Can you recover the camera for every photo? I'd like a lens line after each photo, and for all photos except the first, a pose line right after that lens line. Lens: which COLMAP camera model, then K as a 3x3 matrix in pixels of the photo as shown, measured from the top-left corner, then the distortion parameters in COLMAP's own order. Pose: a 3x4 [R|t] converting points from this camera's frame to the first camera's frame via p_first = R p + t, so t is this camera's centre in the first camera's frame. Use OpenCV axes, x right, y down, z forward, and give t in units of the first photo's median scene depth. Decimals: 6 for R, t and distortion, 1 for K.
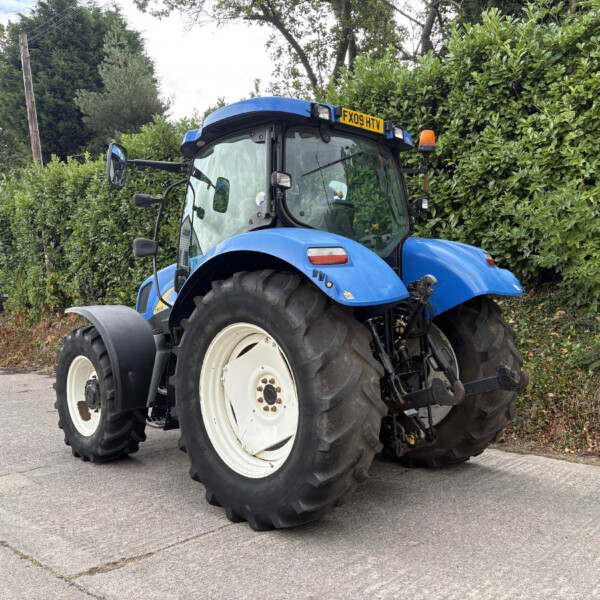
lens RADIAL K [[613.3, 0, 301.0], [0, 613.3, 303.1], [0, 0, 1]] dist [0.027576, 0.000000]
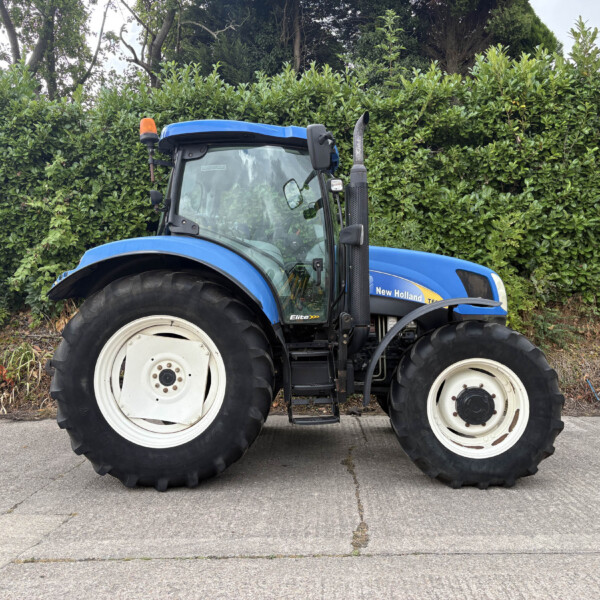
lens RADIAL K [[613.3, 0, 301.0], [0, 613.3, 300.8], [0, 0, 1]] dist [0.027576, 0.000000]
pose [[0.737264, 0.013830, 0.675463, -0.562199], [-0.005202, 0.999877, -0.014795, 0.013658], [-0.675585, 0.007394, 0.737245, 0.138758]]
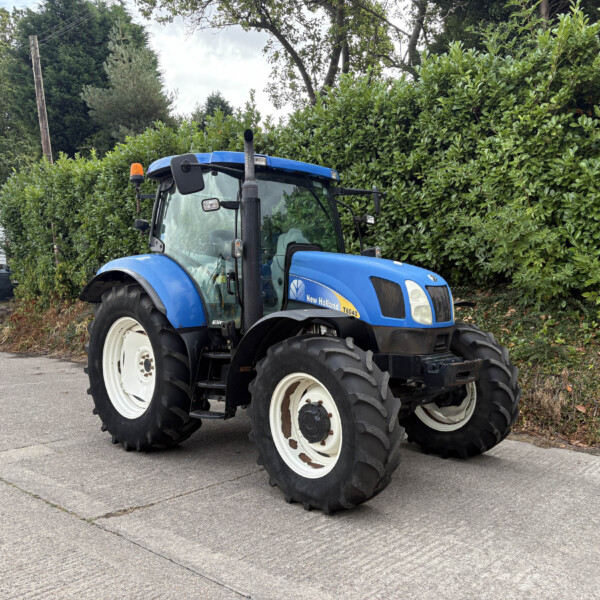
lens RADIAL K [[613.3, 0, 305.2], [0, 613.3, 300.5], [0, 0, 1]] dist [0.027576, 0.000000]
pose [[0.999955, 0.009278, 0.001804, 0.035274], [-0.009316, 0.999708, 0.022288, -0.025709], [-0.001597, -0.022304, 0.999750, -0.142054]]
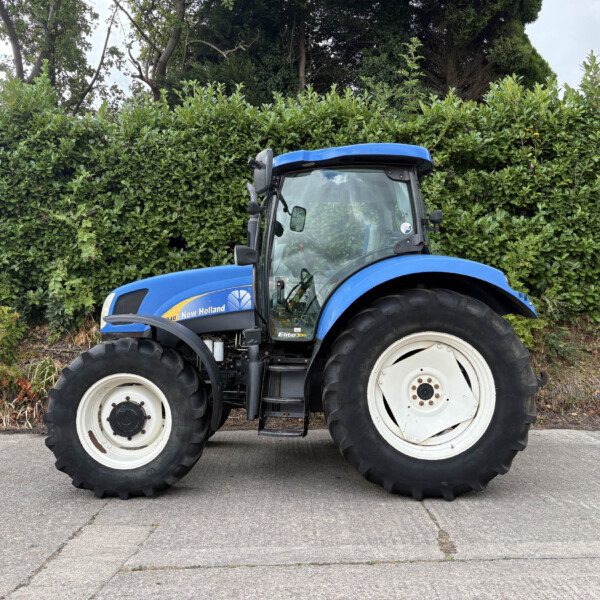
lens RADIAL K [[613.3, 0, 291.6], [0, 613.3, 310.4], [0, 0, 1]] dist [0.027576, 0.000000]
pose [[0.696765, 0.028910, 0.716717, -0.665602], [-0.014441, 0.999550, -0.026279, 0.014928], [-0.717154, 0.007960, 0.696869, 0.206691]]
